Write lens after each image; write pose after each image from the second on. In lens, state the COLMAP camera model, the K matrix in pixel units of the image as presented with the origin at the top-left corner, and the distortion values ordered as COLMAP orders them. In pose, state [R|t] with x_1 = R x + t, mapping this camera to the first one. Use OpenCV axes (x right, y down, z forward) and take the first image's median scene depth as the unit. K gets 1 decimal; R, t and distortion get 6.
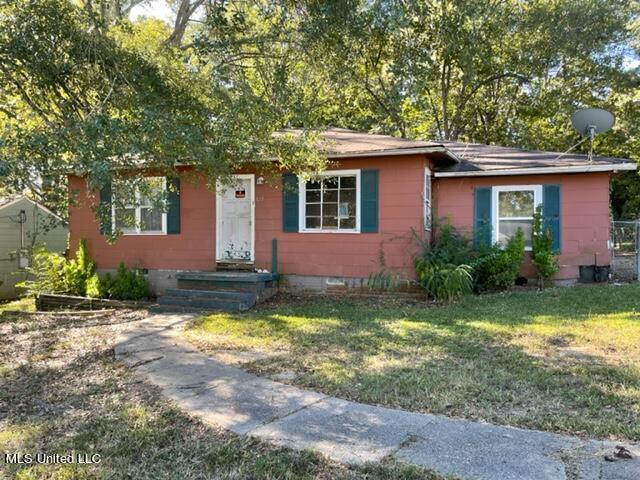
lens RADIAL K [[489.1, 0, 320.5], [0, 489.1, 241.8], [0, 0, 1]] dist [0.042415, -0.022372]
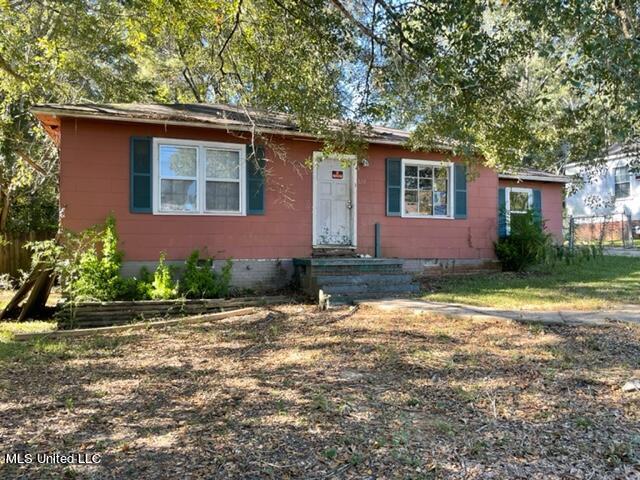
lens RADIAL K [[489.1, 0, 319.8], [0, 489.1, 237.8], [0, 0, 1]] dist [0.042415, -0.022372]
pose [[0.732055, 0.010756, 0.681160, -0.844826], [0.008931, 0.999638, -0.025383, 0.047491], [-0.681187, 0.024665, 0.731694, 0.351055]]
